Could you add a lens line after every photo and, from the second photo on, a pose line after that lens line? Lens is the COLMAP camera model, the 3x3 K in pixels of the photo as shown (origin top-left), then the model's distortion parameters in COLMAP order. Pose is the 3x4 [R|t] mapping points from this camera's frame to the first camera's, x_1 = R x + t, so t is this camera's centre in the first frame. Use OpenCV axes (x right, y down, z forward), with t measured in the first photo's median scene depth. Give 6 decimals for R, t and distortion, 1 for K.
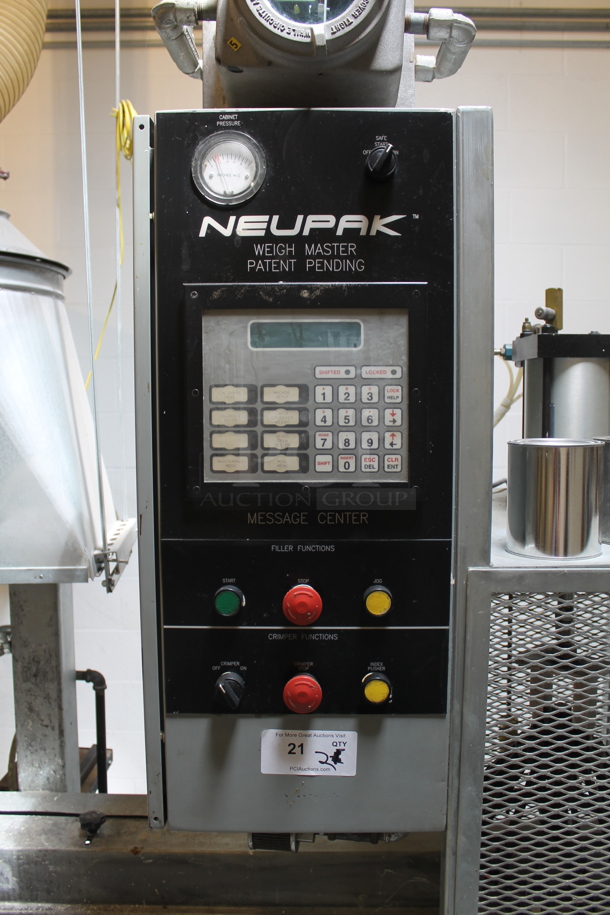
lens RADIAL K [[786.5, 0, 309.5], [0, 786.5, 460.1], [0, 0, 1]] dist [-0.166393, 0.148214]
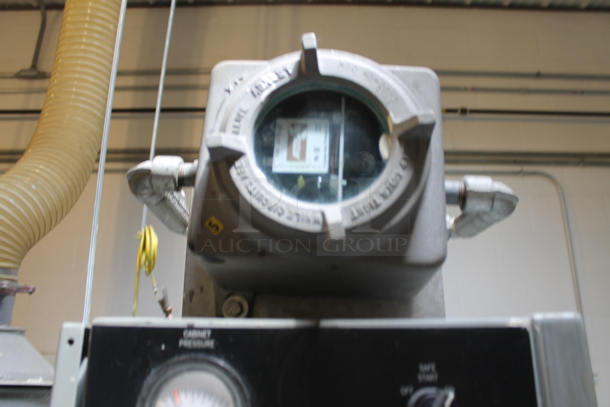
lens RADIAL K [[524.4, 0, 305.0], [0, 524.4, 203.5], [0, 0, 1]] dist [-0.166393, 0.148214]
pose [[0.999953, 0.009667, -0.001137, -0.012638], [-0.009271, 0.910391, -0.413645, -0.366873], [-0.002964, 0.413636, 0.910437, 0.541704]]
